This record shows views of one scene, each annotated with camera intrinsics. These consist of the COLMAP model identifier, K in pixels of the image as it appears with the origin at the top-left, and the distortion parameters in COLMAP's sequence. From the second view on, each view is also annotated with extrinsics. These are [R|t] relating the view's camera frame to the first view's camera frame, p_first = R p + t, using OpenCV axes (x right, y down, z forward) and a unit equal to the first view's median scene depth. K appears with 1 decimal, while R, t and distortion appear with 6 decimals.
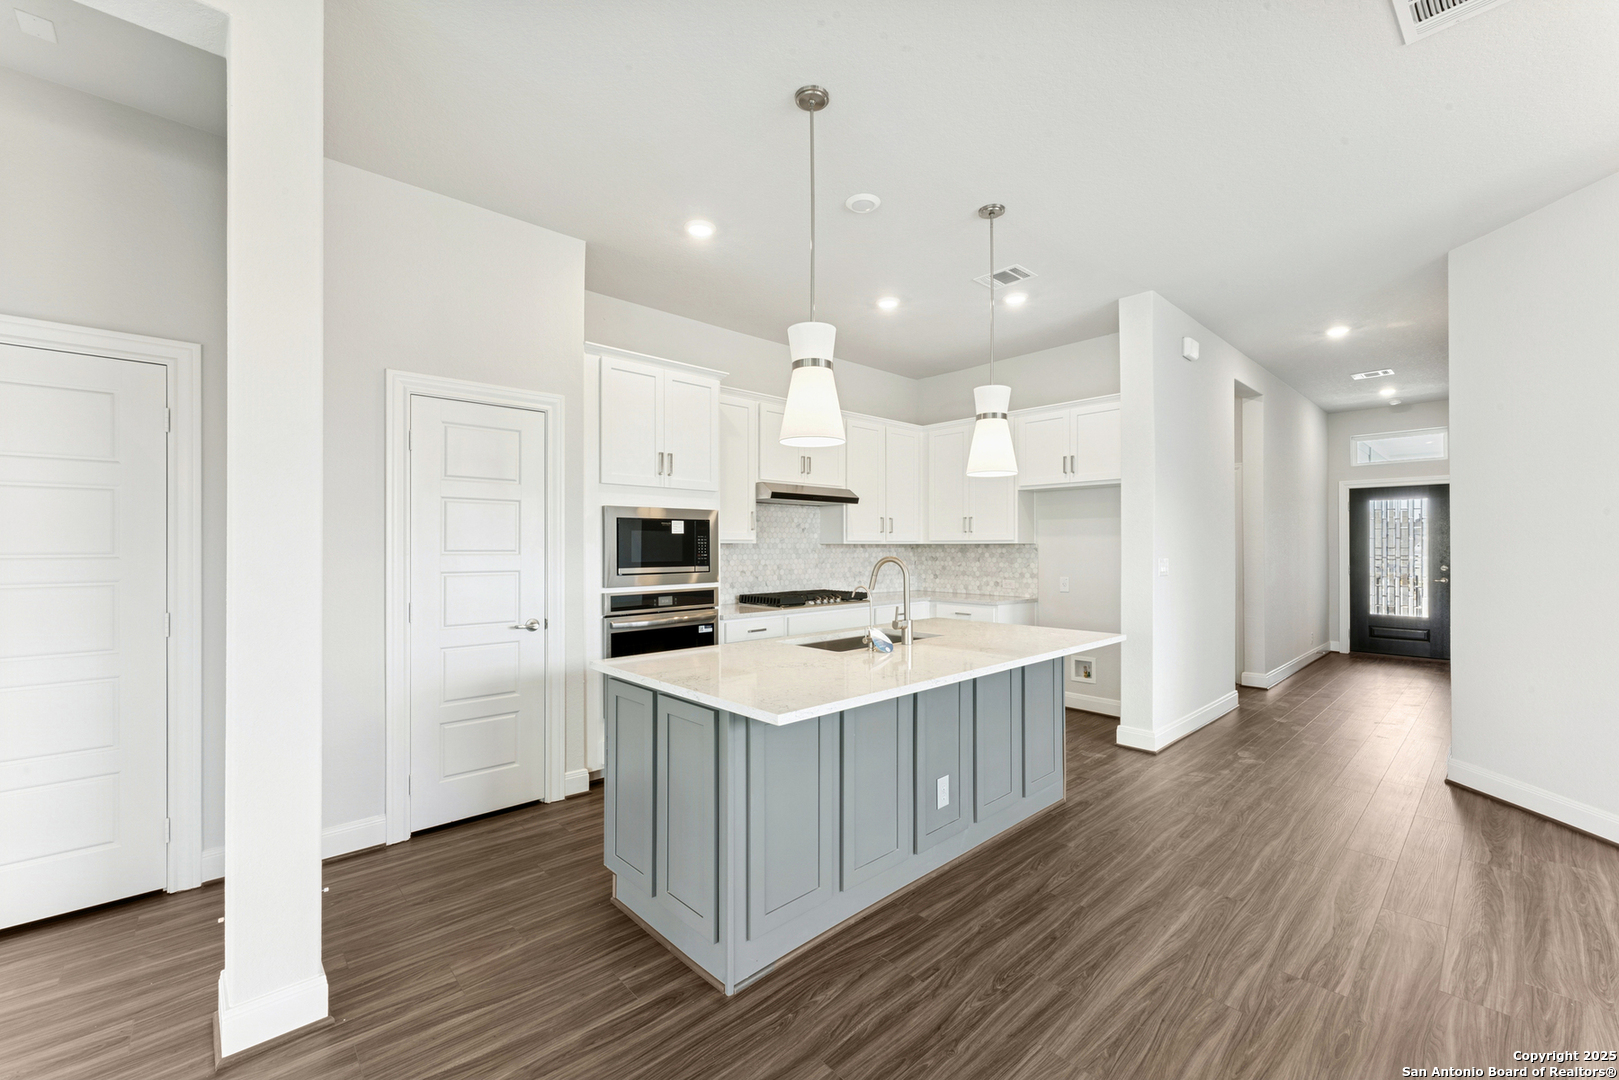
lens RADIAL K [[651.8, 0, 807.8], [0, 651.8, 545.5], [0, 0, 1]] dist [-0.000979, -0.000464]
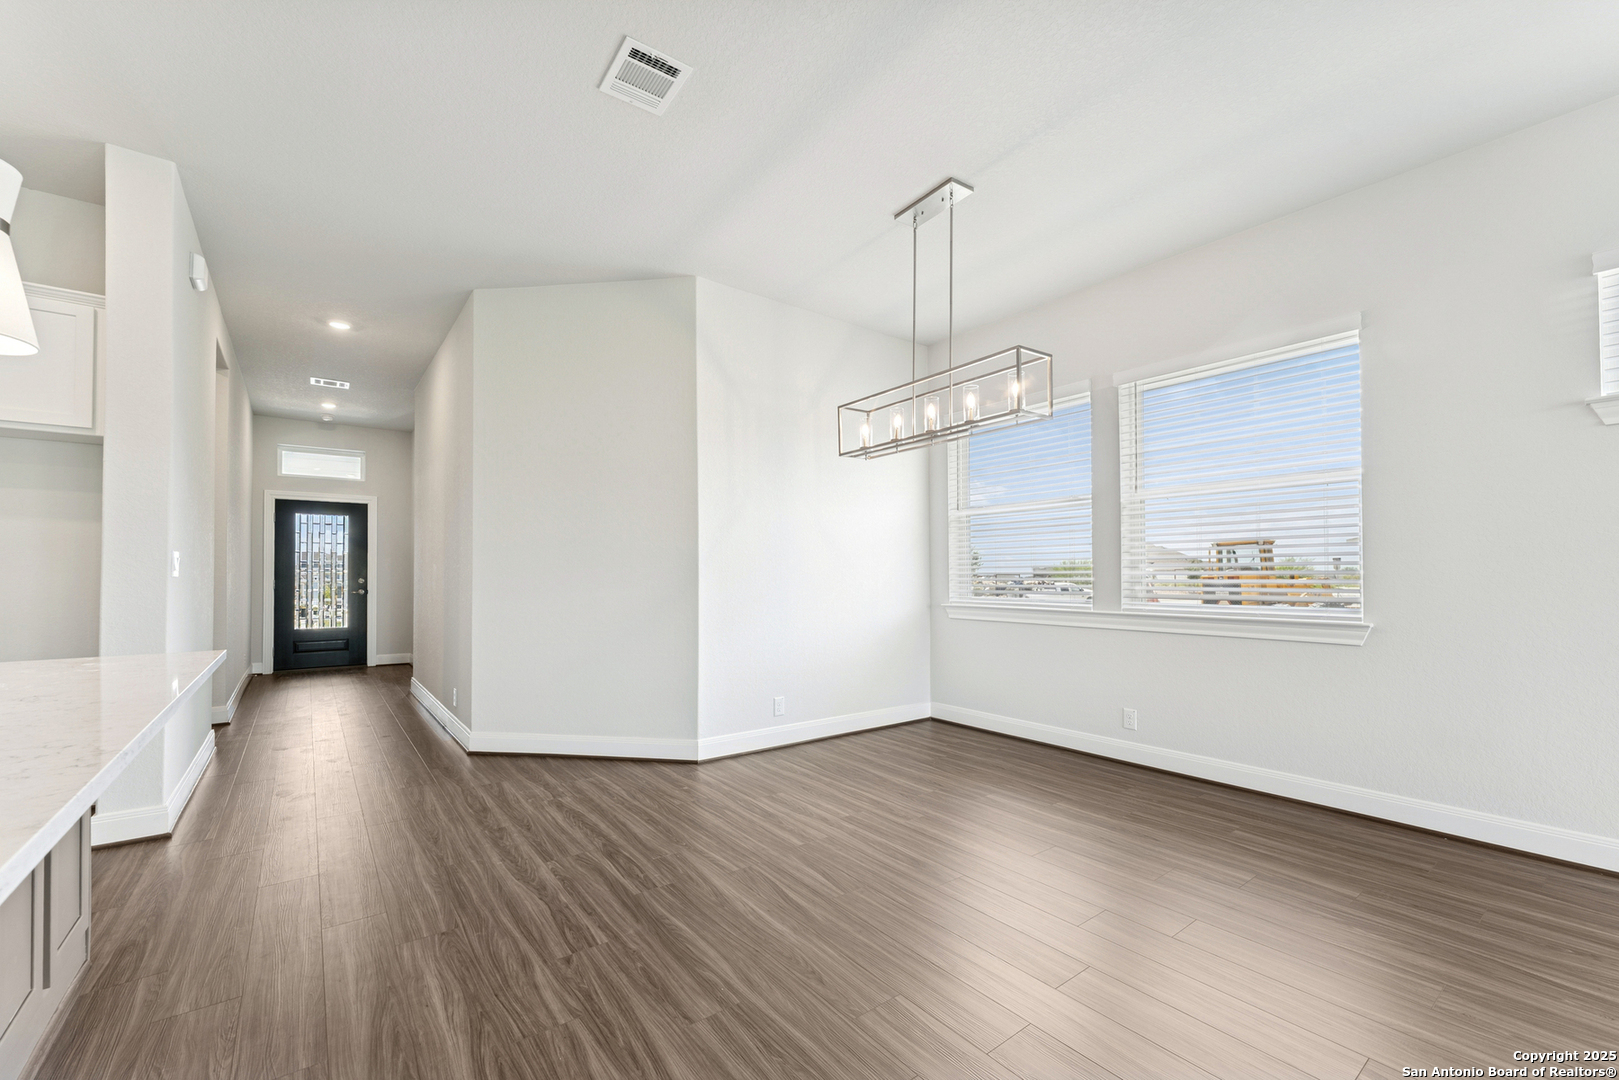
lens RADIAL K [[658.1, 0, 812.5], [0, 658.1, 567.8], [0, 0, 1]] dist [-0.000432, -0.000128]
pose [[0.086916, 0.013567, 0.996123, -0.102432], [-0.001716, 0.999908, -0.013469, 0.047933], [-0.996214, -0.000539, 0.086931, 0.274299]]
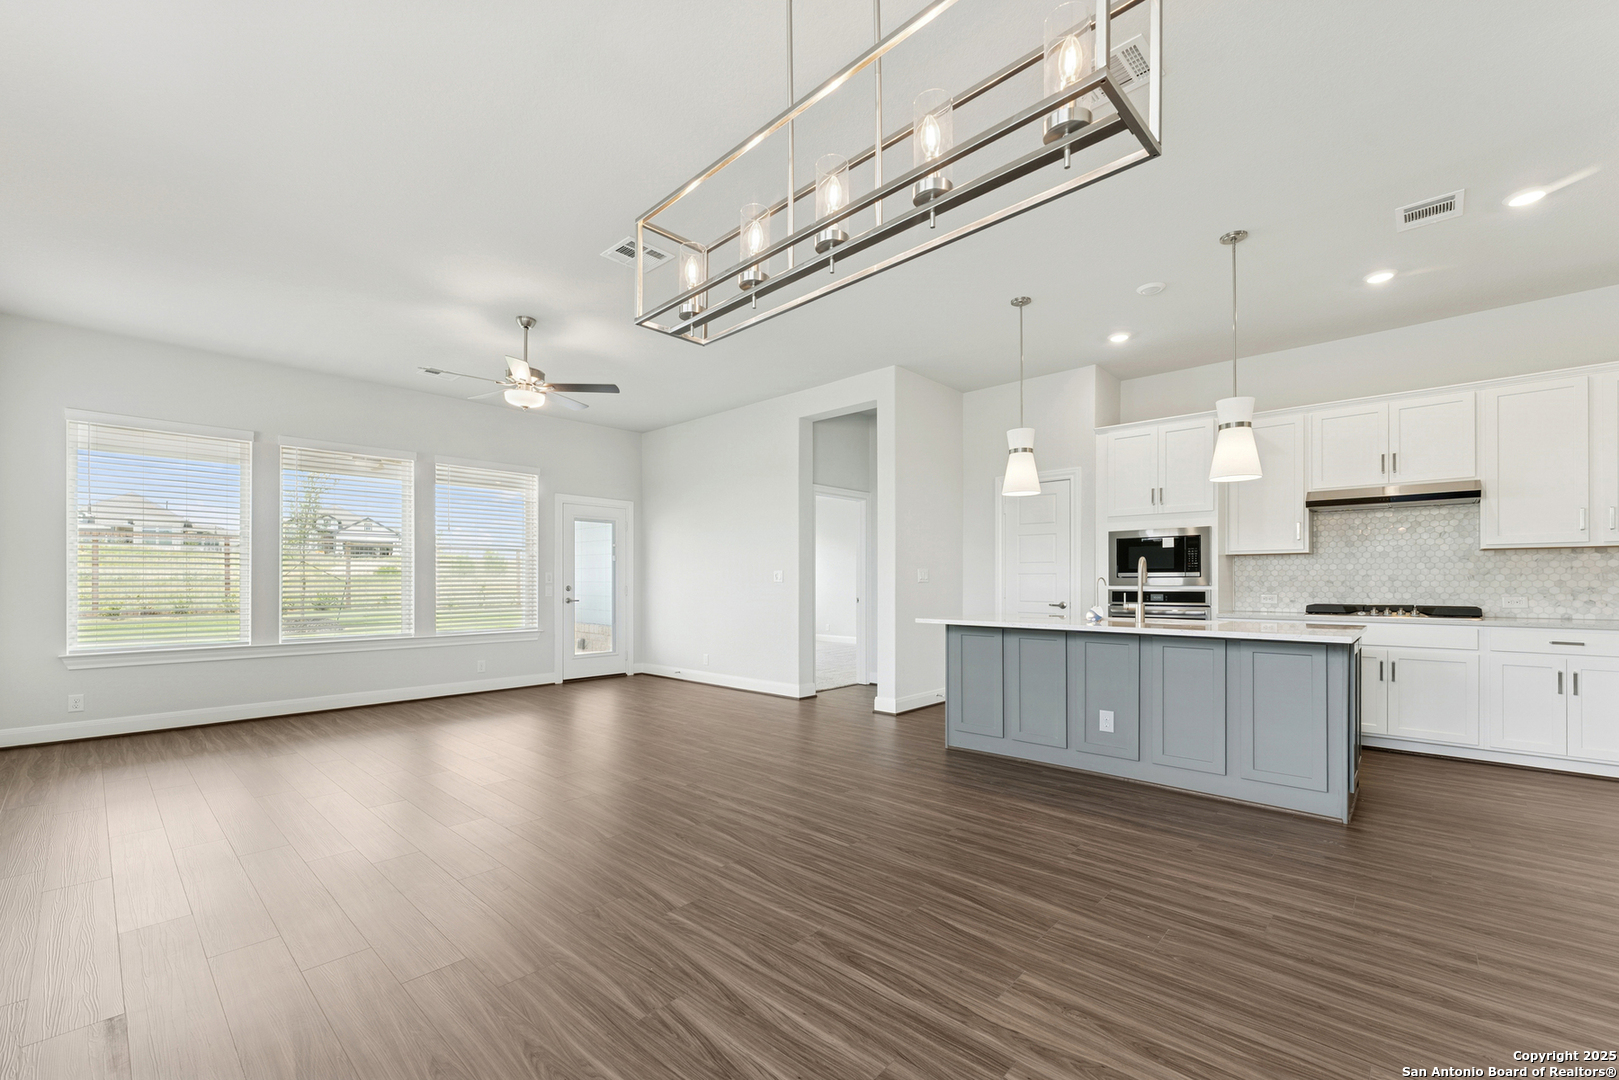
lens RADIAL K [[668.0, 0, 813.6], [0, 668.0, 579.8], [0, 0, 1]] dist [-0.000558, -0.000266]
pose [[0.087896, -0.001570, -0.996128, 1.051616], [0.000511, 0.999999, -0.001531, 0.047793], [0.996130, -0.000375, 0.087897, 0.156492]]
